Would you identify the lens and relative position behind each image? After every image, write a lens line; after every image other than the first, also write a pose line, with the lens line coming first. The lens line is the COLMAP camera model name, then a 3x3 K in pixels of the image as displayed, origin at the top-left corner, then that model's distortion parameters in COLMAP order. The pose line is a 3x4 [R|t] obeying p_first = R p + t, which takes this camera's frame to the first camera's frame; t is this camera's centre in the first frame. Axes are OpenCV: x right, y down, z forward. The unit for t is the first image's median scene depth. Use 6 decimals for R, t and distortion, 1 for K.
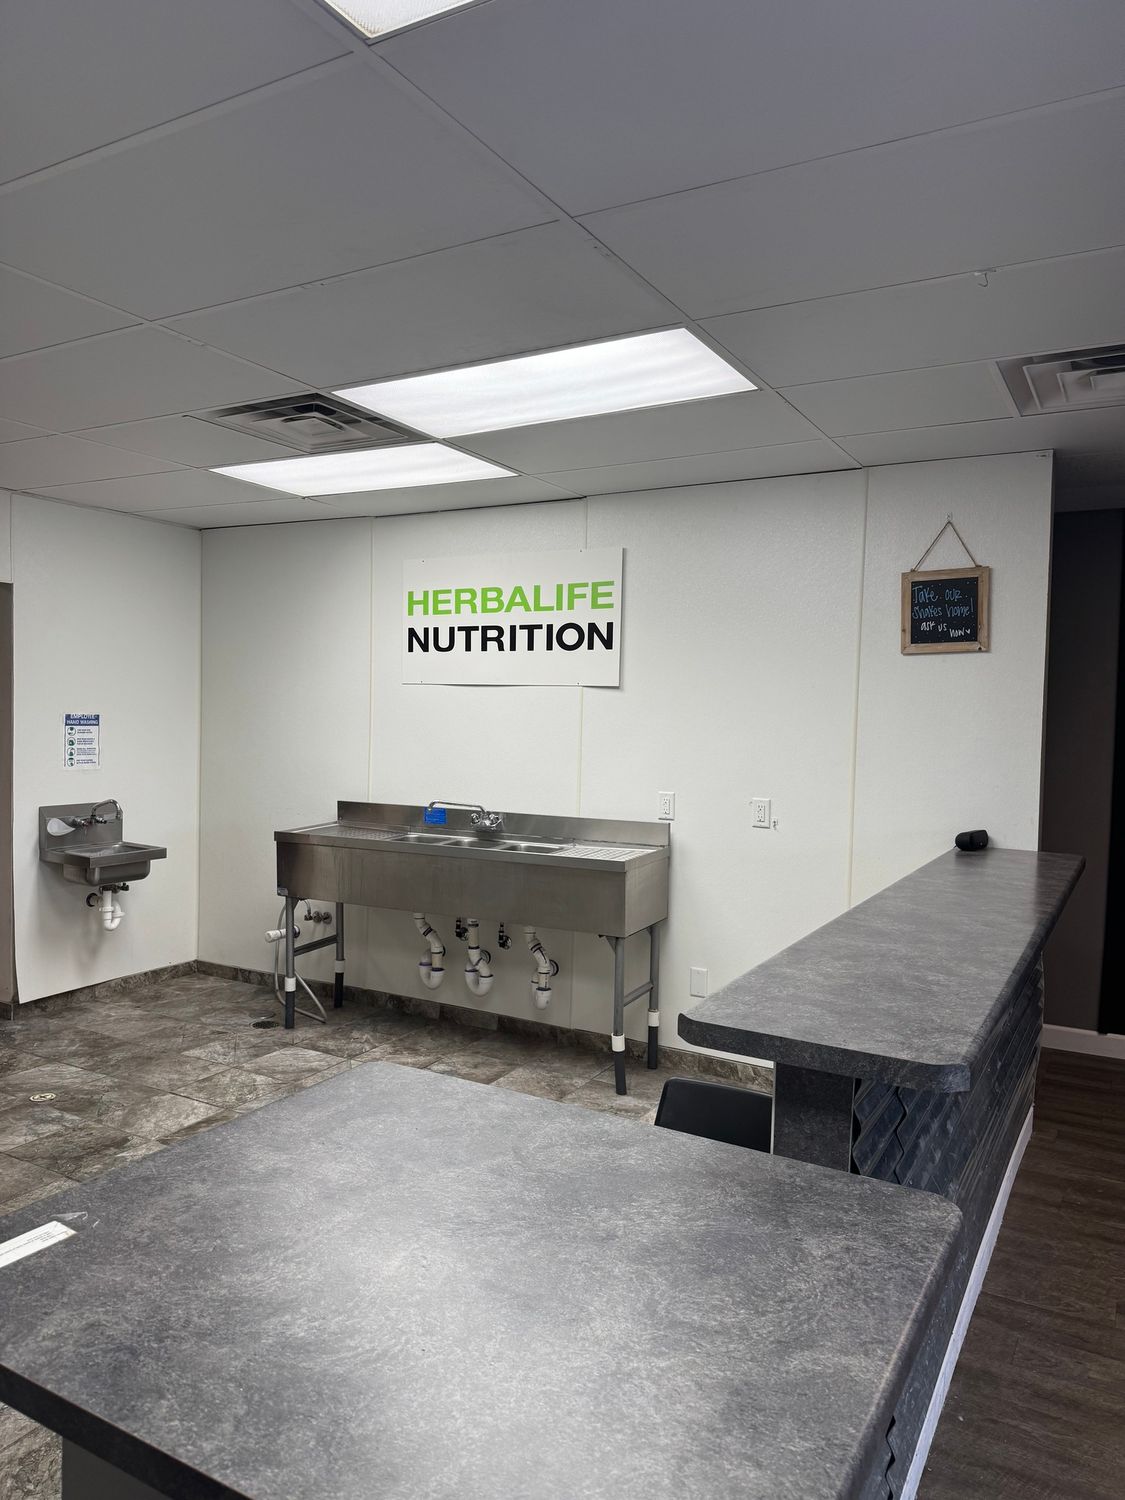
lens RADIAL K [[1042.4, 0, 555.8], [0, 1042.4, 758.0], [0, 0, 1]] dist [0.140876, -0.186325]
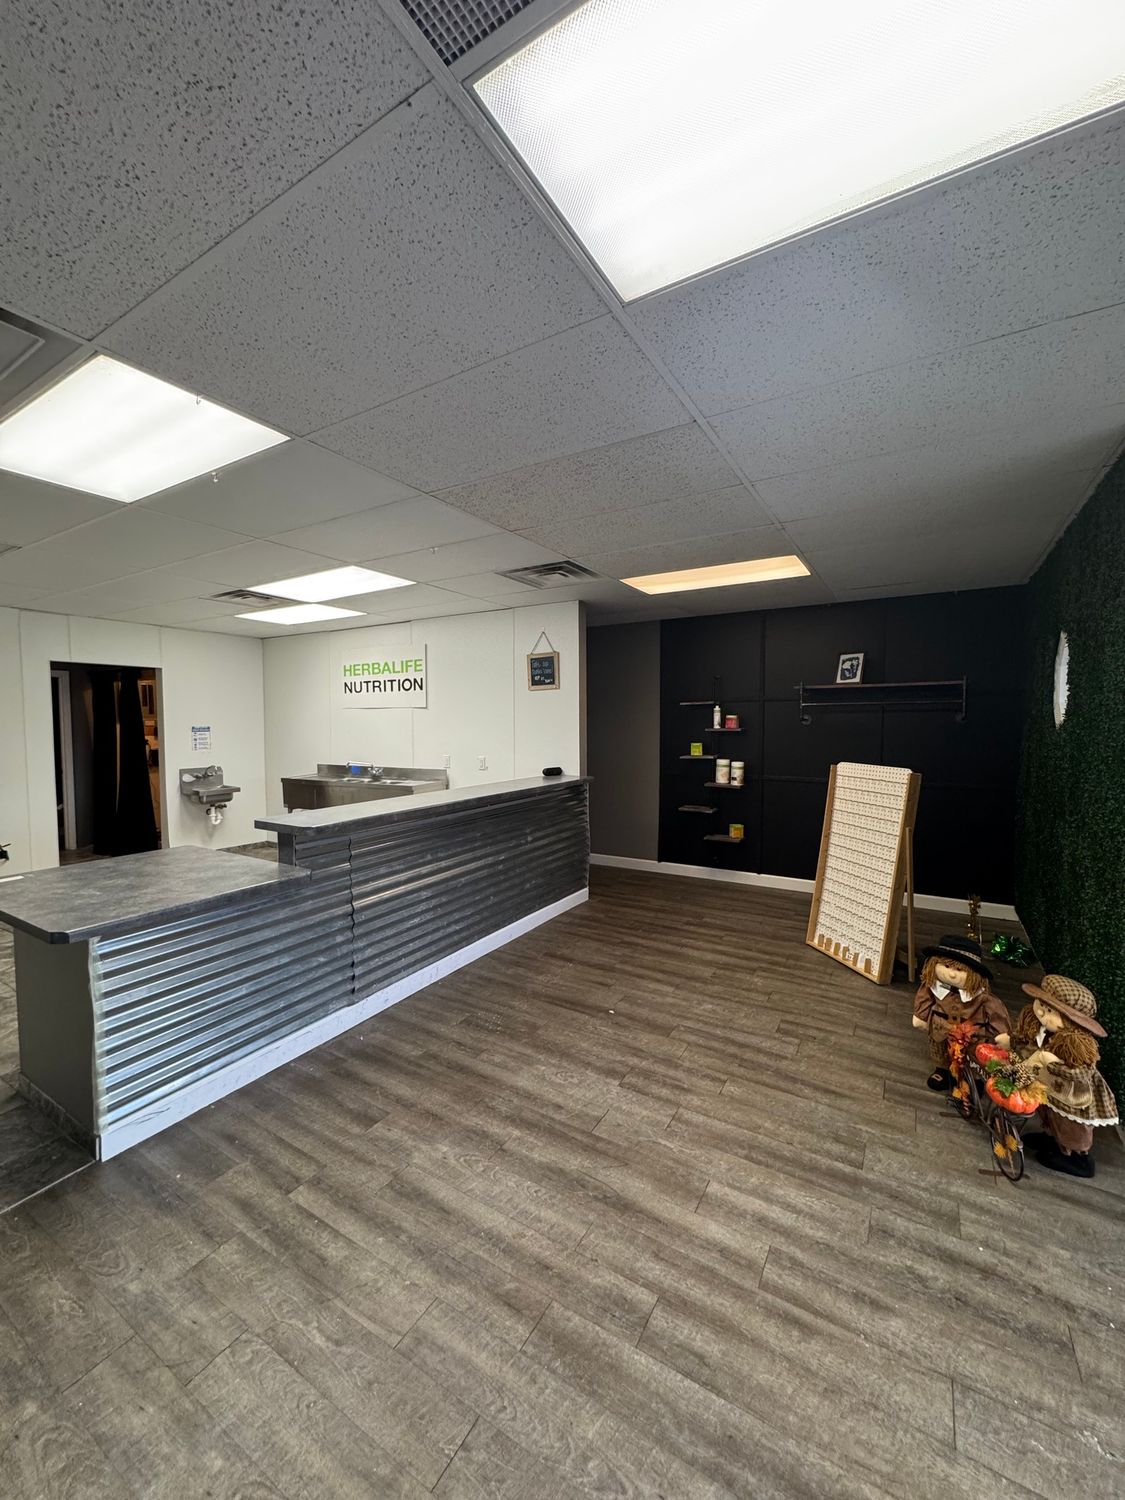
lens RADIAL K [[595.6, 0, 562.5], [0, 595.6, 750.0], [0, 0, 1]] dist [-0.002100, 0.000397]
pose [[0.999548, -0.023117, -0.019229, 0.345748], [0.023205, 0.999721, 0.004414, 0.020532], [0.019122, -0.004858, 0.999805, -0.222234]]
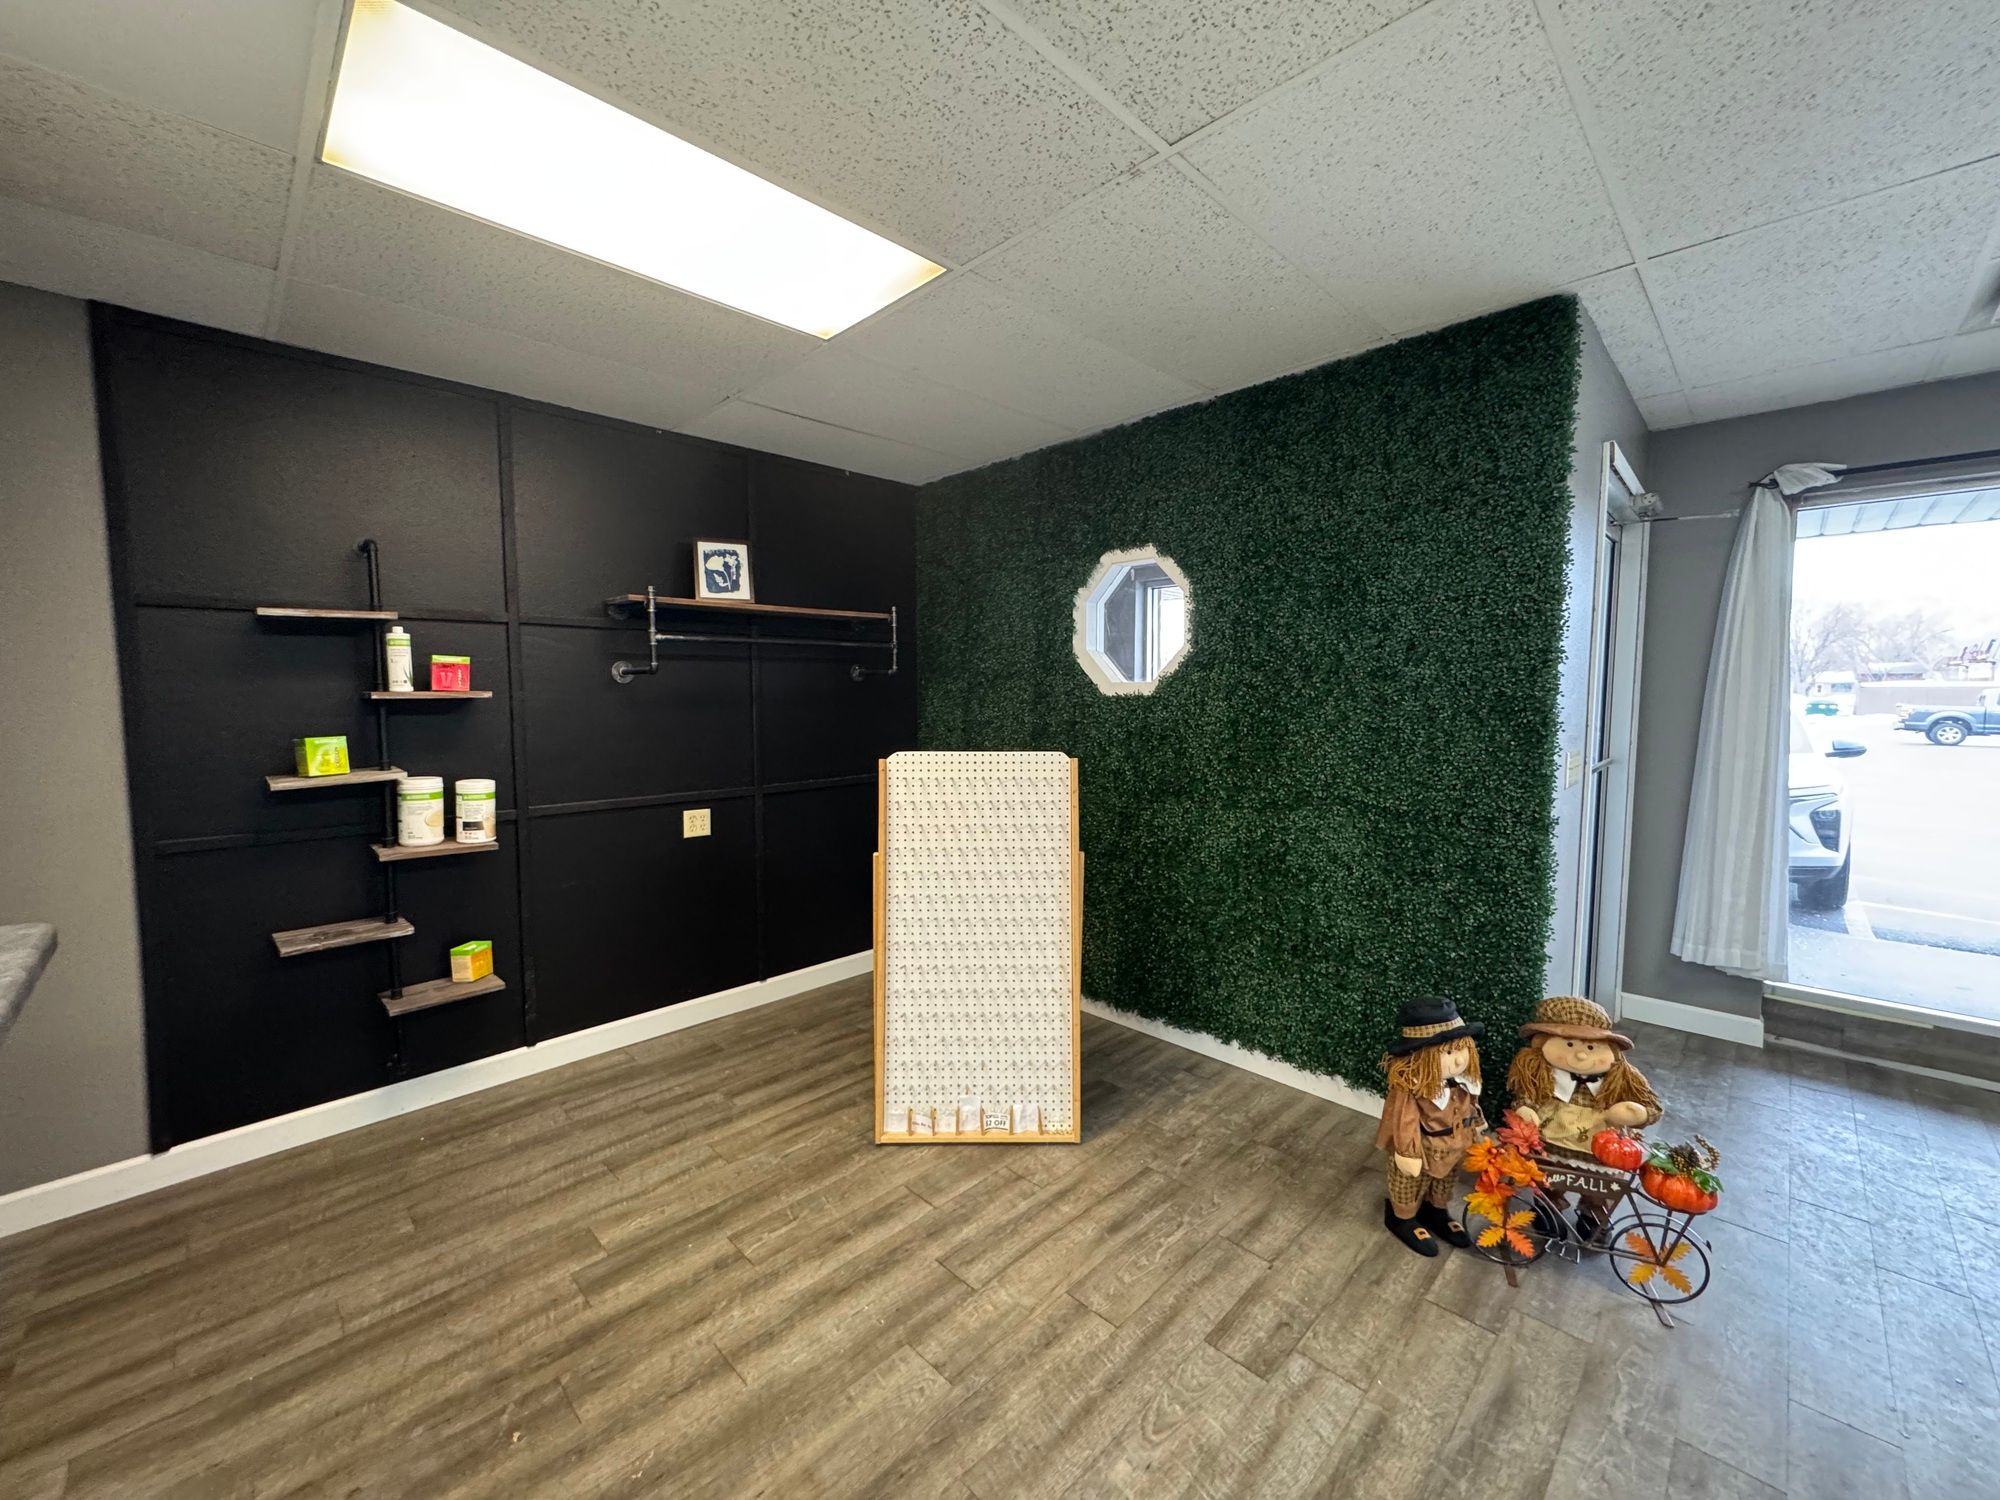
lens RADIAL K [[794.1, 0, 1000.0], [0, 794.1, 750.0], [0, 0, 1]] dist [-0.002100, 0.000397]
pose [[0.256151, -0.094251, 0.962031, 0.210575], [0.051001, 0.995167, 0.083918, 0.006030], [-0.965290, 0.027569, 0.259720, 0.384654]]
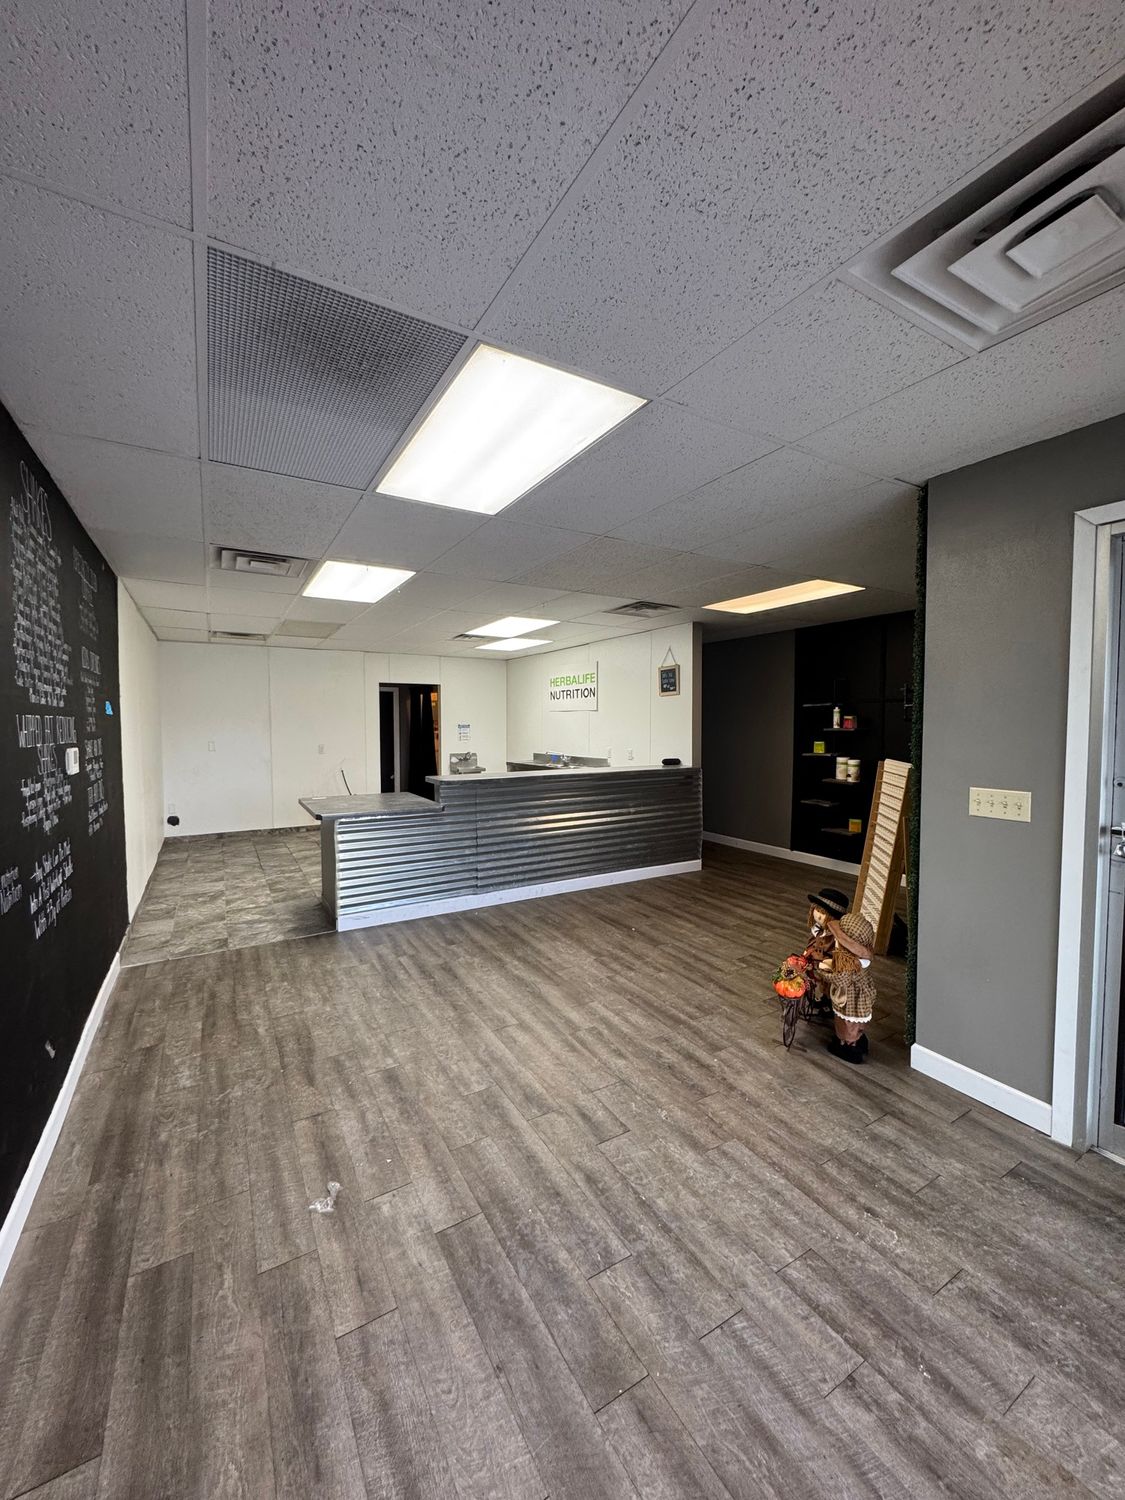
lens RADIAL K [[595.6, 0, 562.5], [0, 595.6, 750.0], [0, 0, 1]] dist [-0.002100, 0.000397]
pose [[0.870963, 0.001654, -0.491345, 0.722262], [-0.003068, 0.999993, -0.002072, 0.039773], [0.491339, 0.003312, 0.870962, -0.411237]]
